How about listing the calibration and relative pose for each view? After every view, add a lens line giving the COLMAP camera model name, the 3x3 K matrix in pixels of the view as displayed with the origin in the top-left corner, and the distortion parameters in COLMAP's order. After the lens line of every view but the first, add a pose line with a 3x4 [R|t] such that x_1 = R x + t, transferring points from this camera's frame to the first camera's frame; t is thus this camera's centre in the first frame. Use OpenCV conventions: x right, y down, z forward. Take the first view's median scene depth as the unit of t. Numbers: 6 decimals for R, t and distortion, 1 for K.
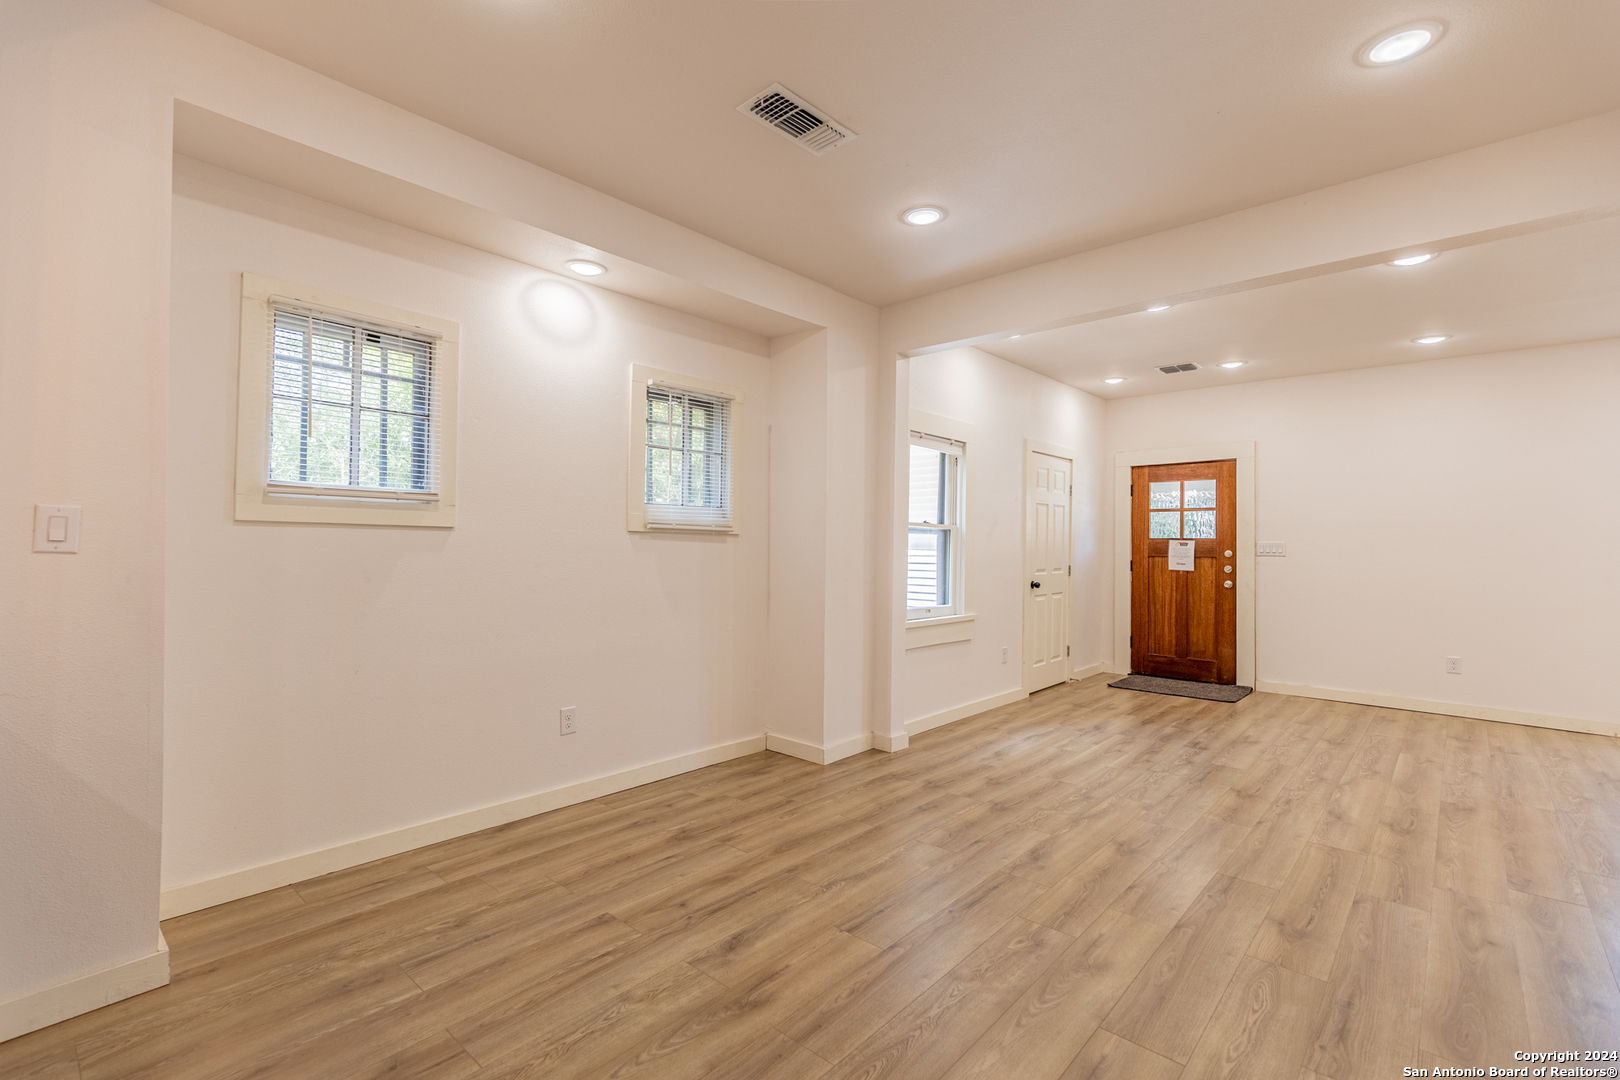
lens RADIAL K [[727.0, 0, 812.9], [0, 727.0, 531.5], [0, 0, 1]] dist [0.006302, -0.000014]
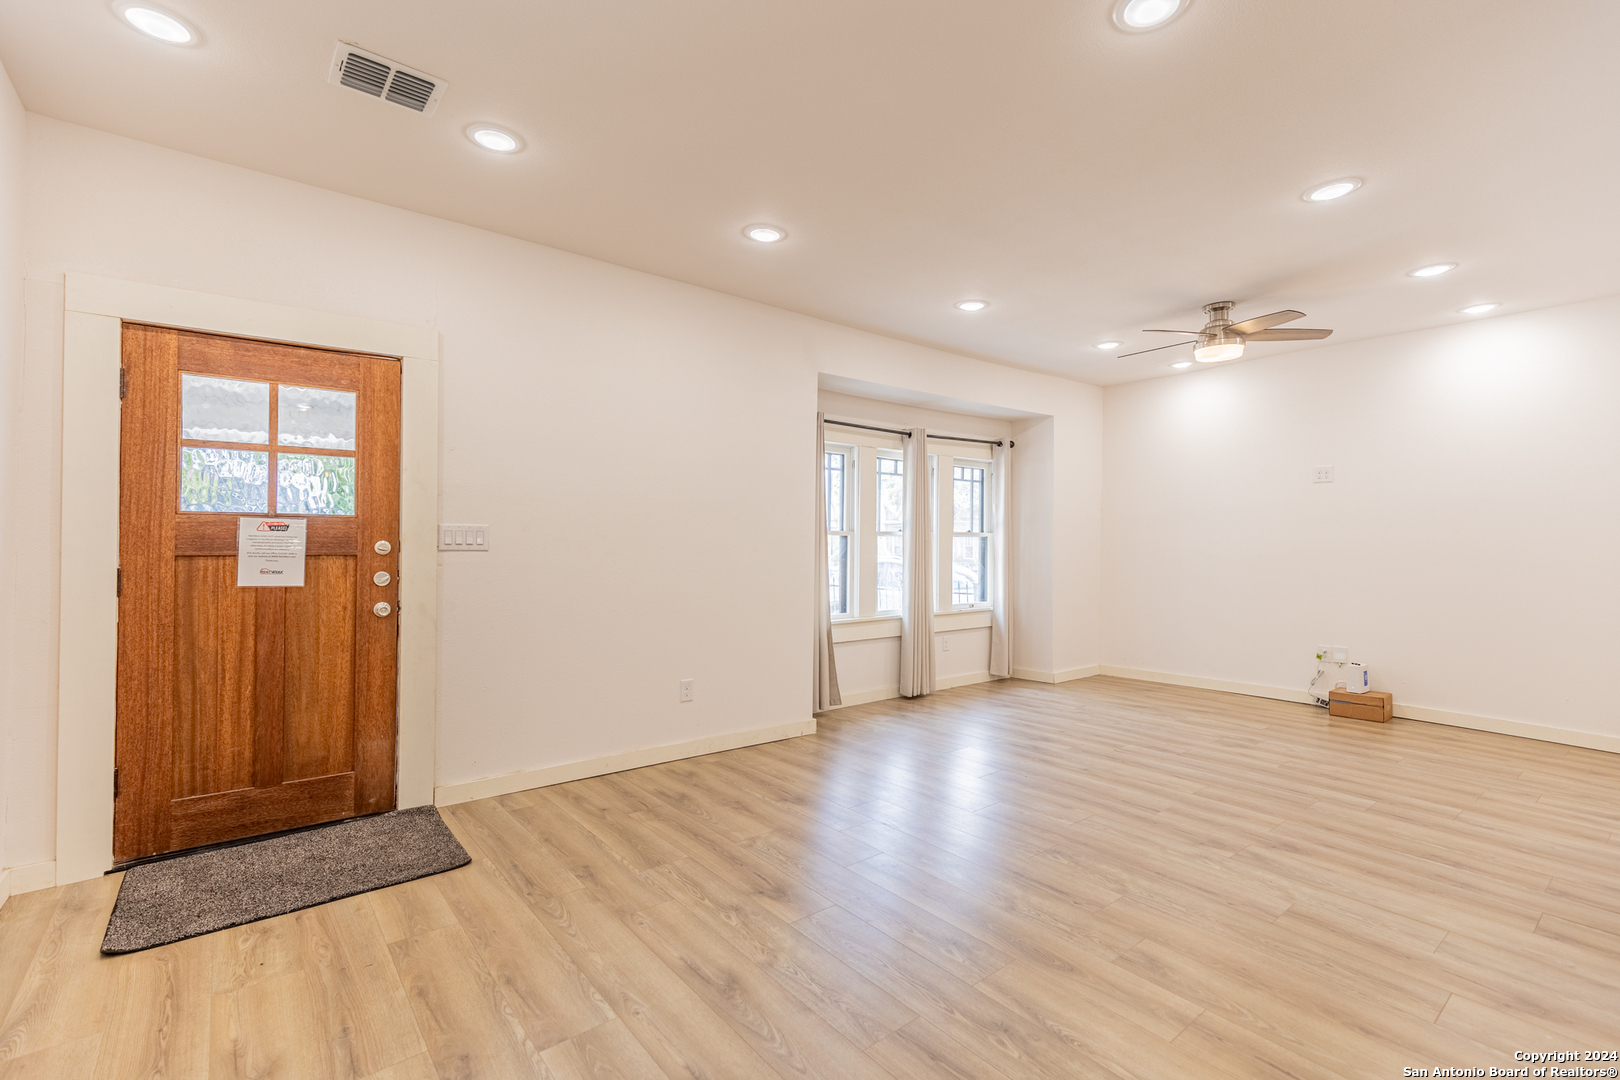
lens RADIAL K [[730.3, 0, 816.2], [0, 730.3, 536.5], [0, 0, 1]] dist [0.005470, 0.000379]
pose [[0.160115, -0.001014, 0.987098, 0.131105], [-0.021791, 0.999752, 0.004561, 0.014769], [-0.986858, -0.022240, 0.160053, 0.642105]]
